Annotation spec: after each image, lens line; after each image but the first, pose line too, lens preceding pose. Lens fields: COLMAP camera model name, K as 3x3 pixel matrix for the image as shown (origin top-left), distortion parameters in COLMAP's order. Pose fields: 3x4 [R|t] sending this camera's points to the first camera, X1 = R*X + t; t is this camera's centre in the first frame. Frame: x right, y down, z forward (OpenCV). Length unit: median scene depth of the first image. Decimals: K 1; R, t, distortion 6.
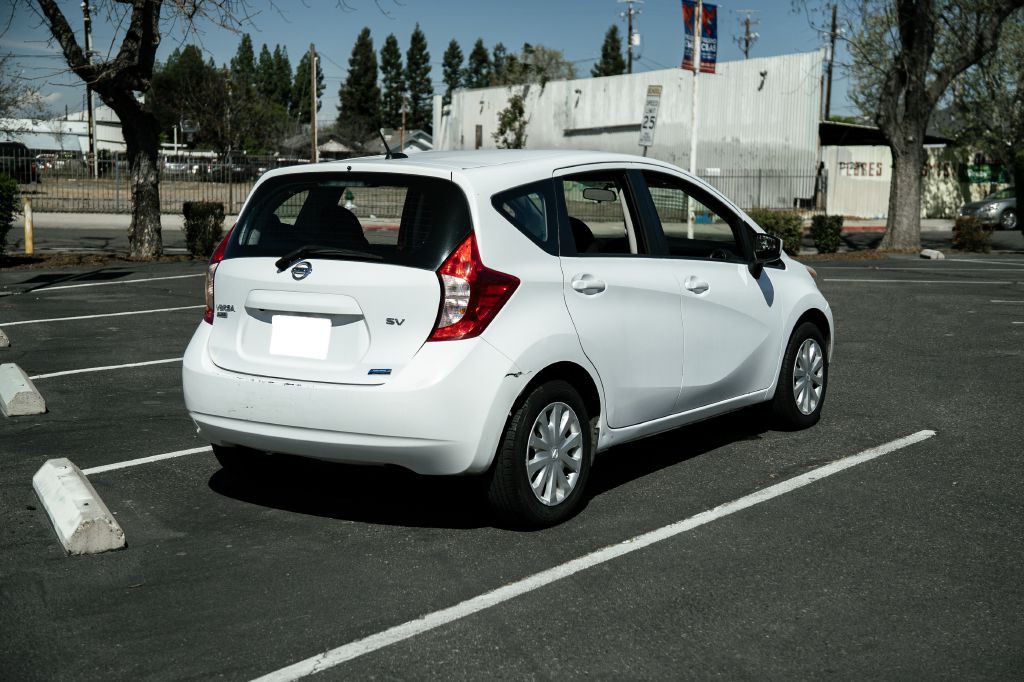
lens RADIAL K [[1474.6, 0, 512.0], [0, 1474.6, 341.0], [0, 0, 1]] dist [0.236738, 0.106671]
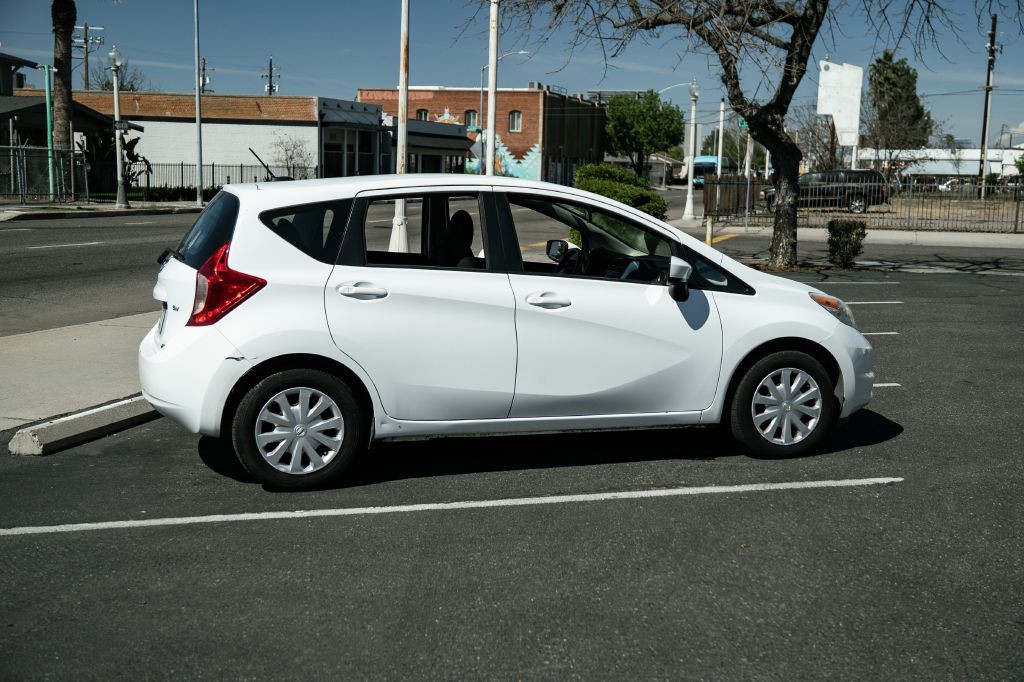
lens RADIAL K [[1346.0, 0, 575.1], [0, 1346.0, 341.8], [0, 0, 1]] dist [-0.014421, 0.329329]
pose [[0.767518, 0.079462, -0.636083, 0.297391], [-0.080799, 0.996365, 0.026976, -0.014182], [0.635914, 0.030691, 0.771149, 0.105116]]
